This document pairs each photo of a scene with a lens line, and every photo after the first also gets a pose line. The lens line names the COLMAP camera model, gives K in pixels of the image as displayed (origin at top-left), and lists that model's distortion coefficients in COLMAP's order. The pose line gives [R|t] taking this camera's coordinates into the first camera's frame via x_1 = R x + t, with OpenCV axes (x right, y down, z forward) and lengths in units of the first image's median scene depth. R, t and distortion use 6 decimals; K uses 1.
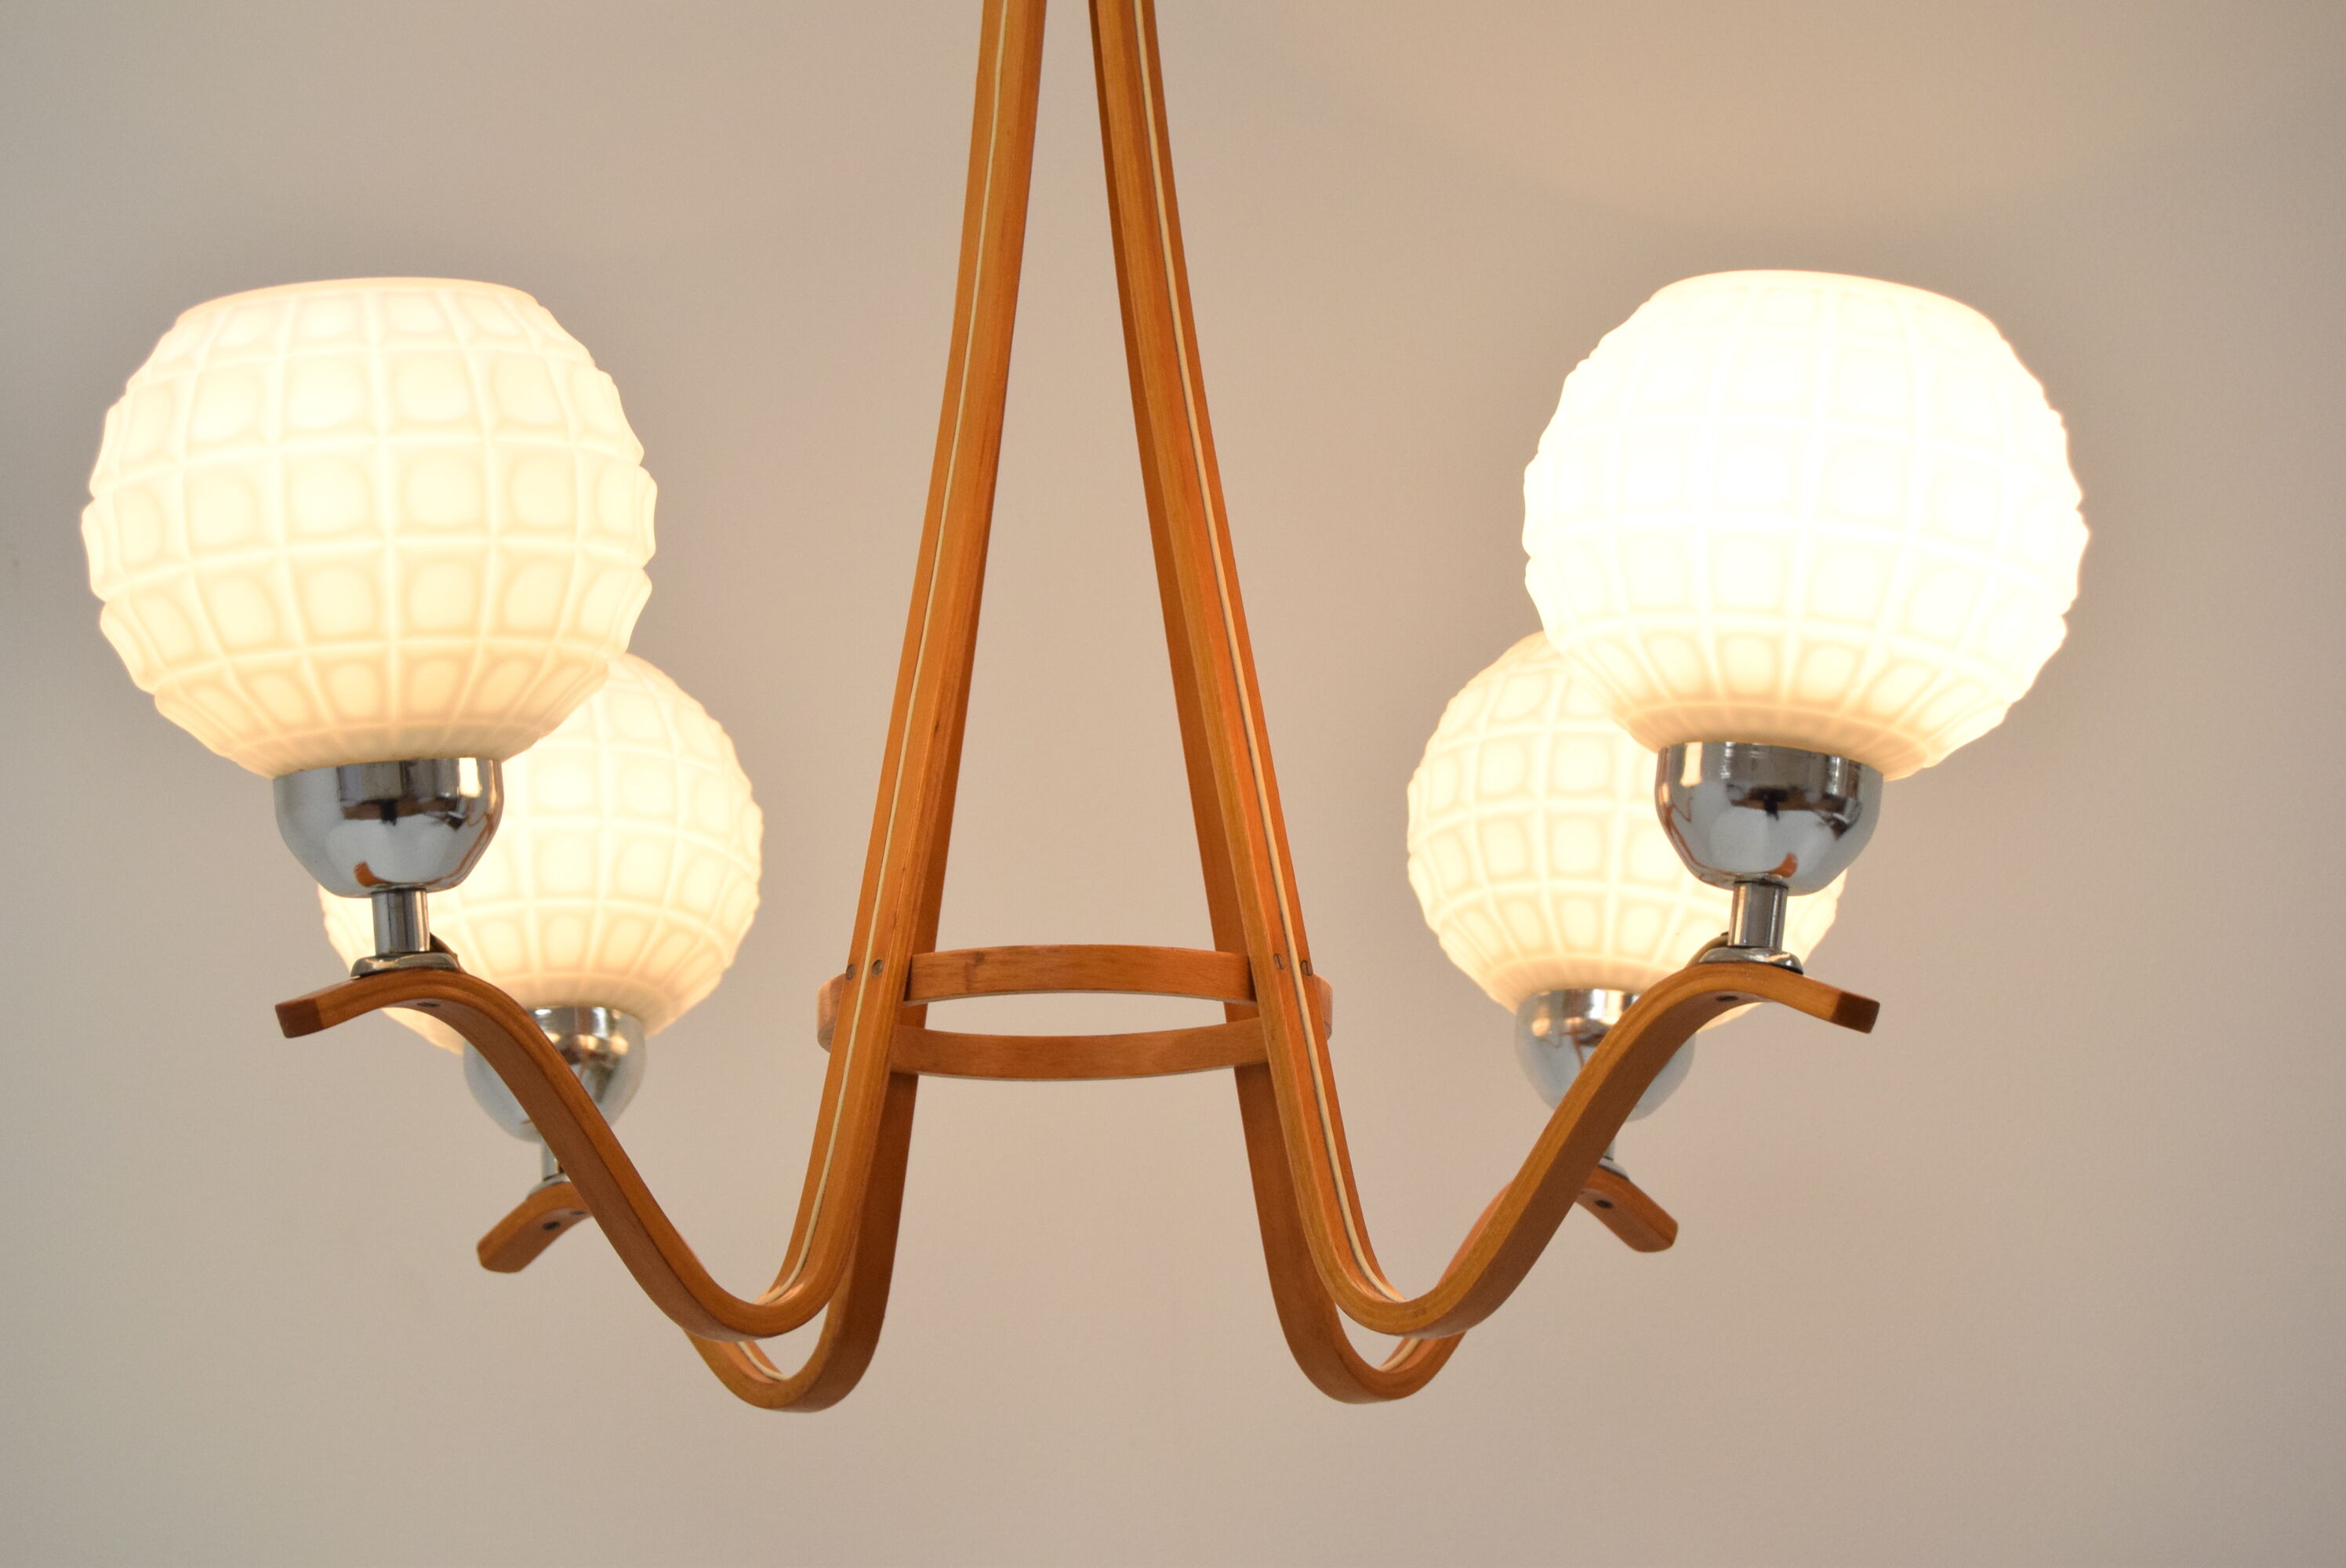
lens RADIAL K [[5396.9, 0, 1160.1], [0, 5396.9, 791.0], [0, 0, 1]] dist [0.008311, 0.000000]
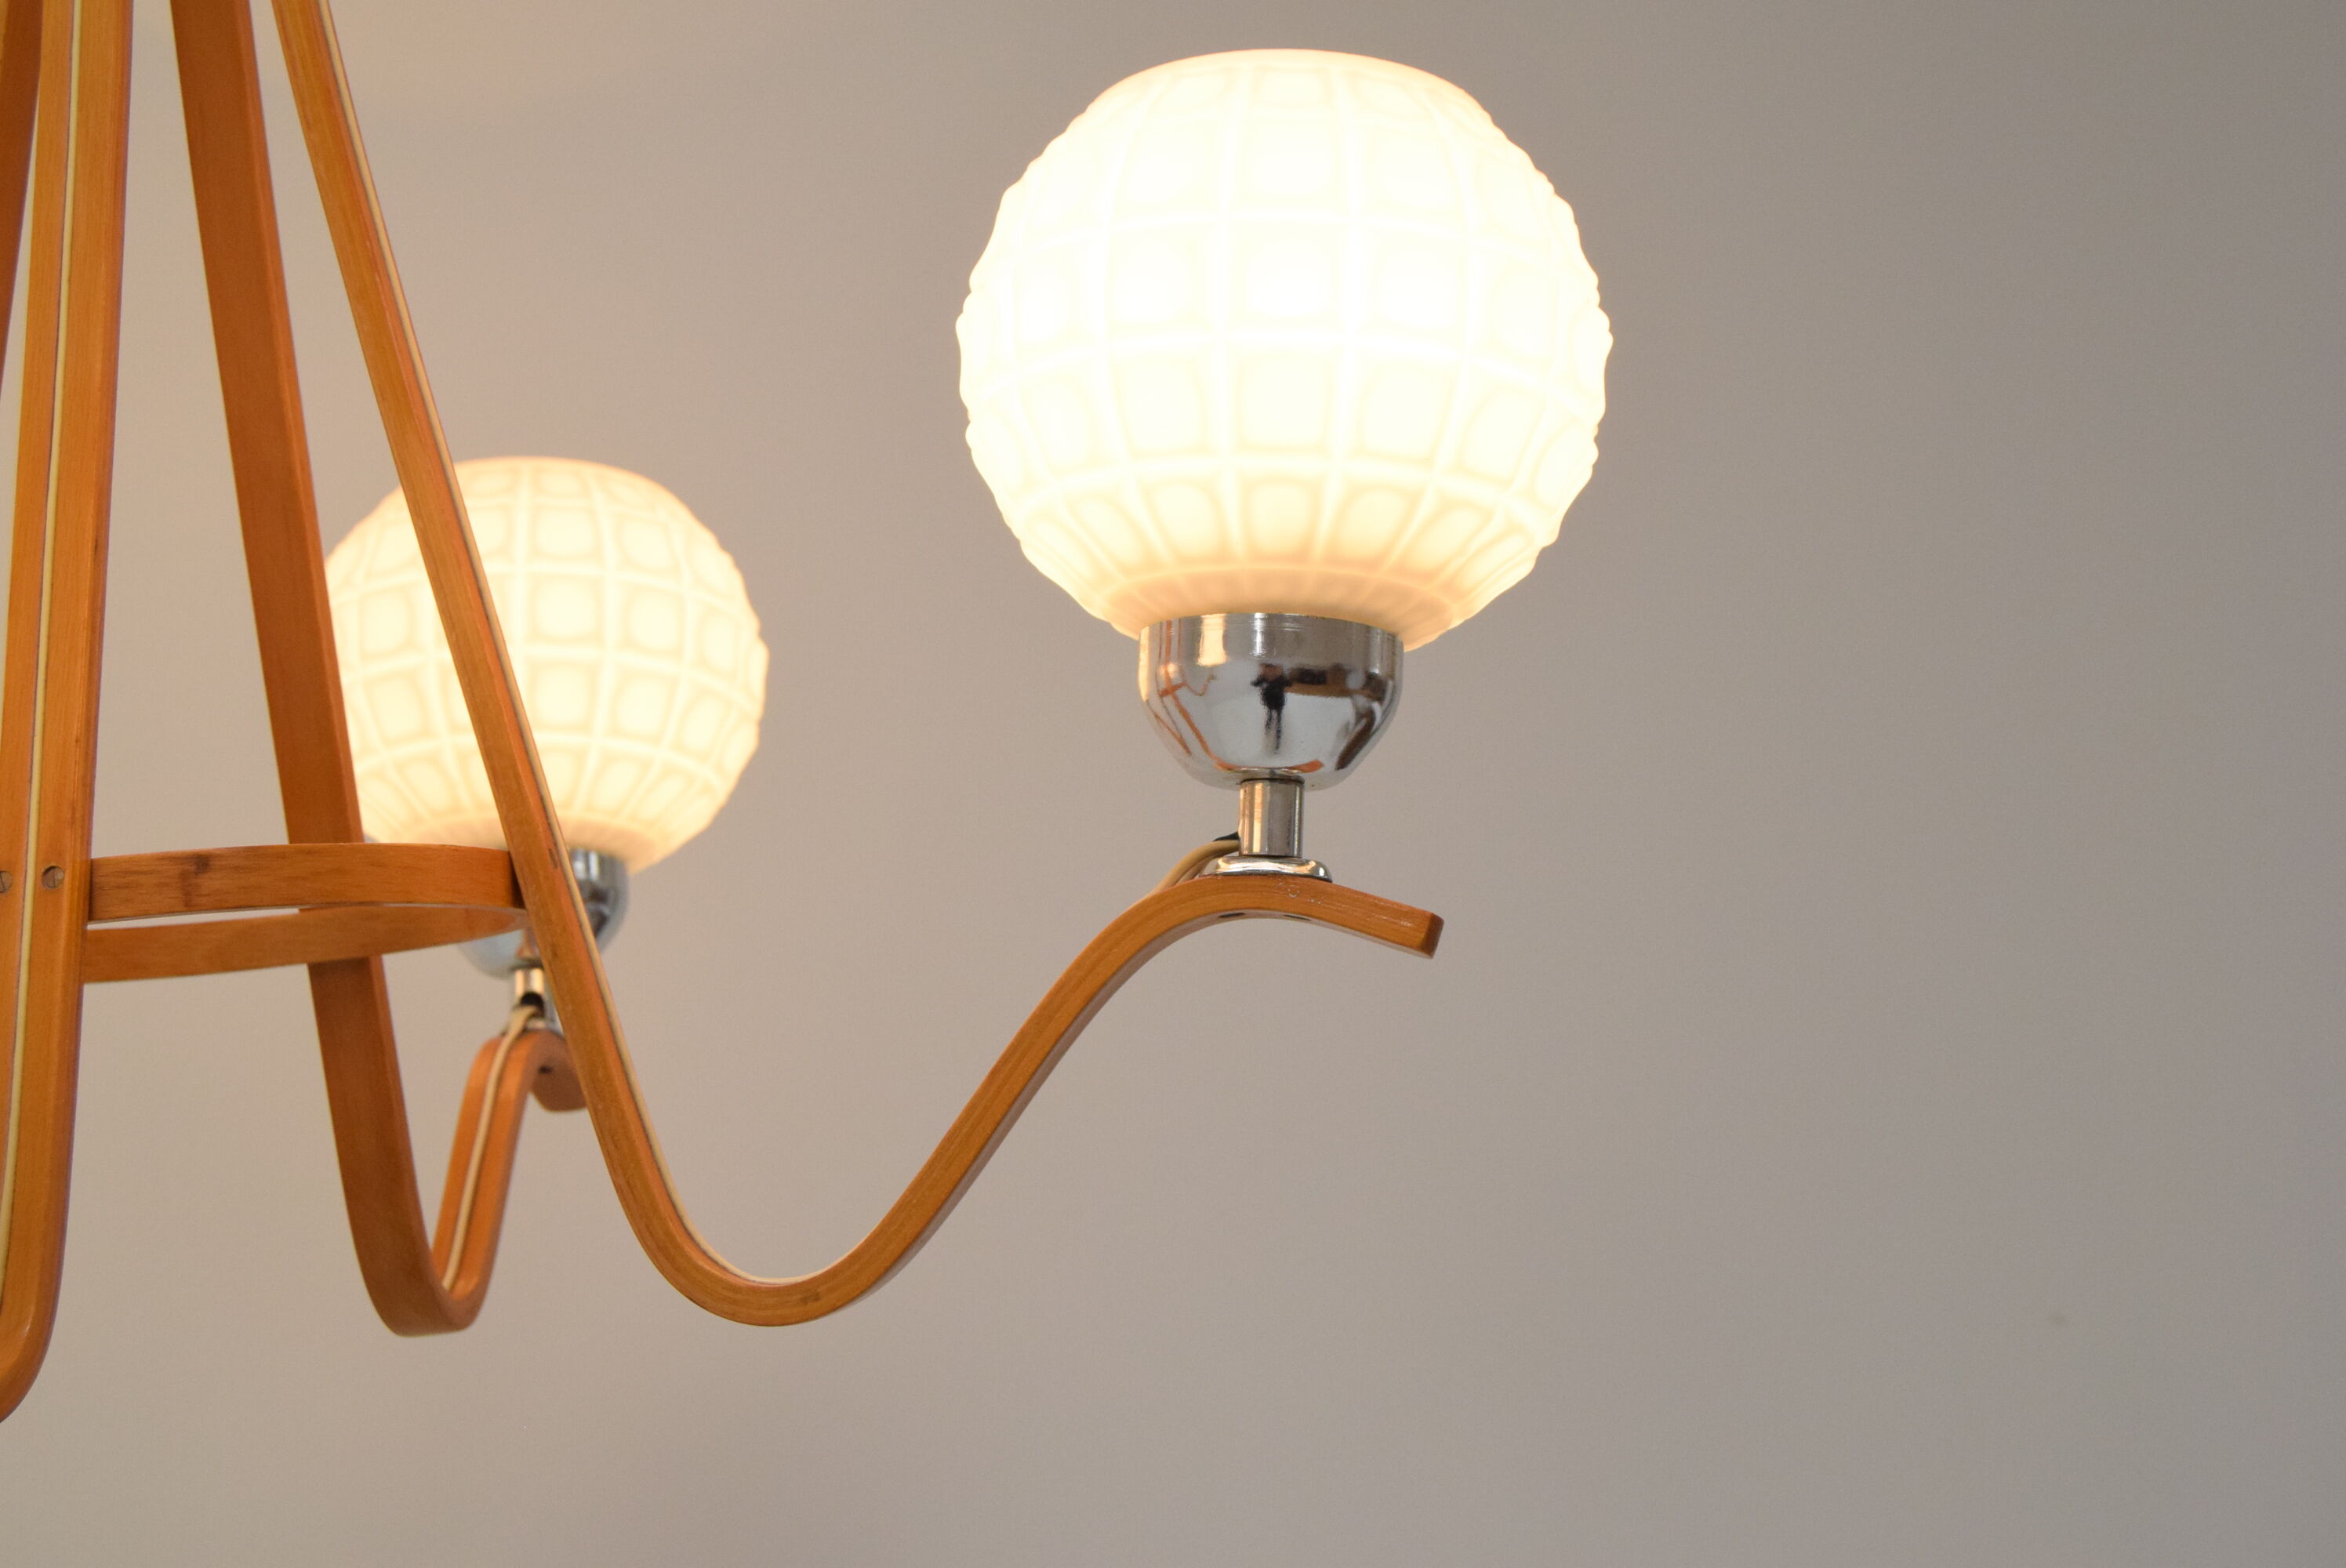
lens RADIAL K [[3088.3, 0, 1184.1], [0, 3088.3, 784.1], [0, 0, 1]] dist [-0.040093, 0.000000]
pose [[0.796978, -0.002645, 0.604002, -0.183674], [-0.033829, 0.998225, 0.049008, -0.005243], [-0.603060, -0.059491, 0.795474, 0.589968]]
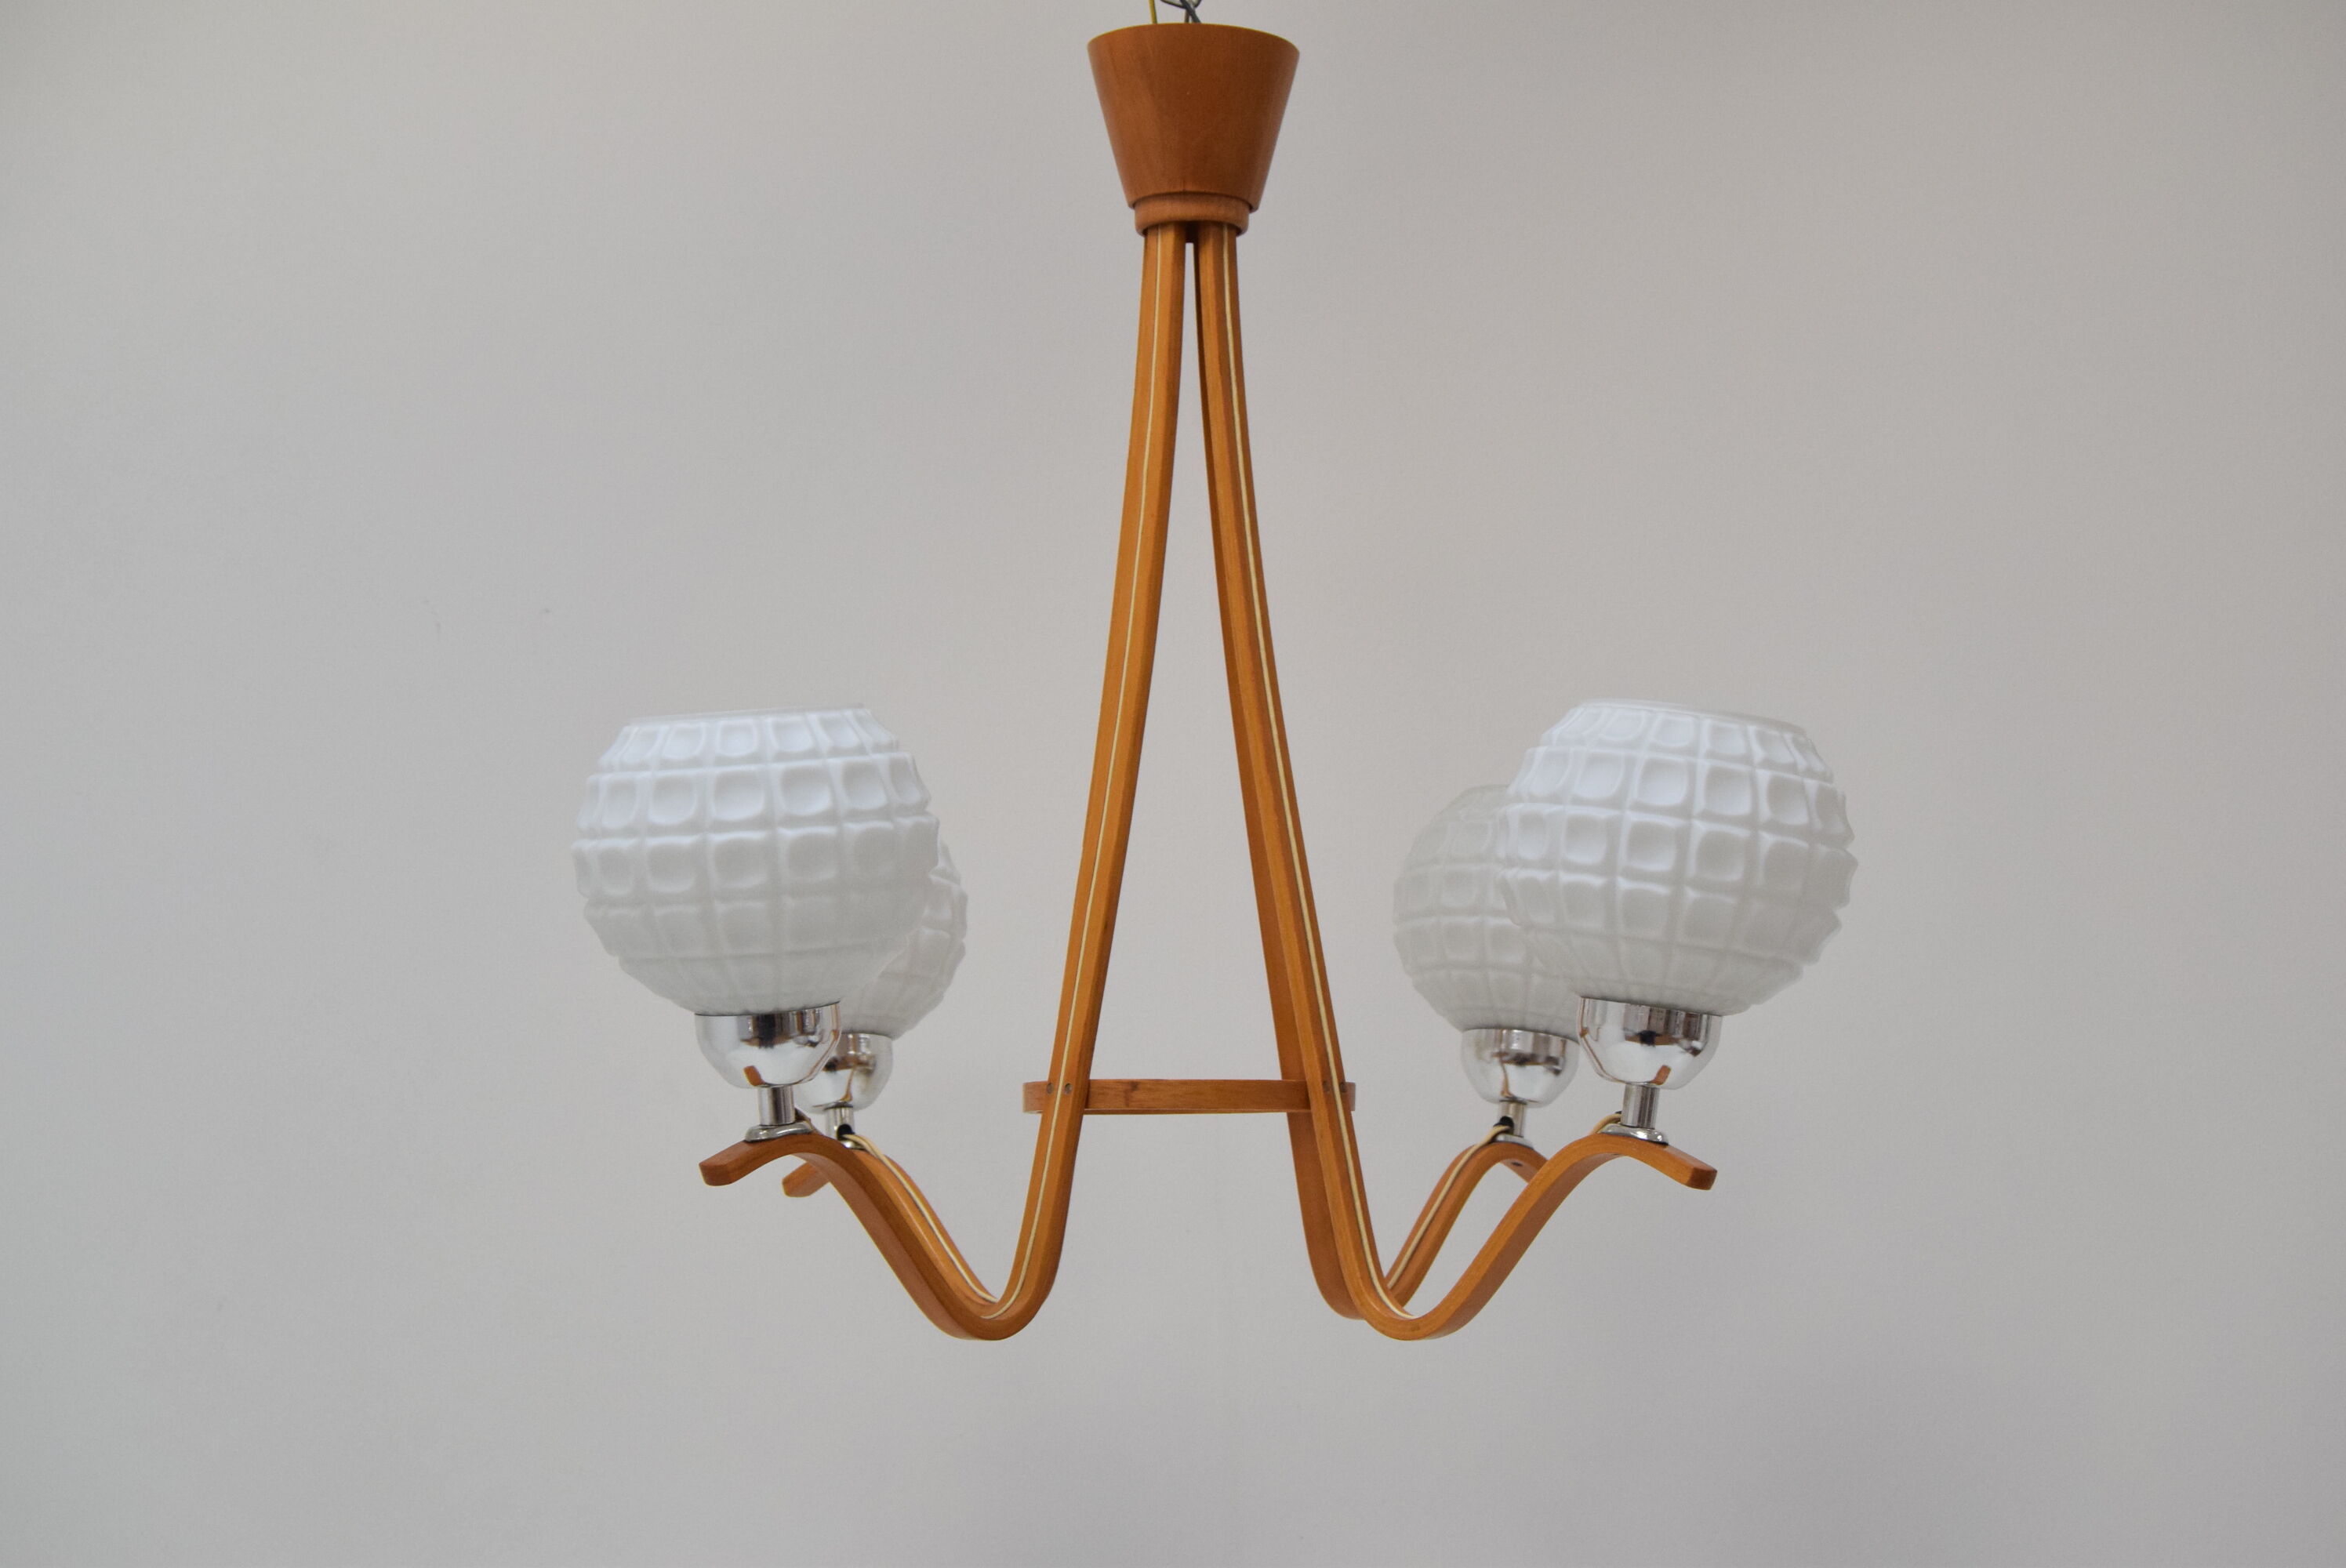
lens RADIAL K [[3940.4, 0, 1172.7], [0, 3940.4, 782.5], [0, 0, 1]] dist [0.031147, 0.000000]
pose [[0.999707, 0.012893, 0.020490, -0.047405], [-0.015338, 0.992159, 0.124039, -0.199110], [-0.018730, -0.124317, 0.992066, -0.116988]]
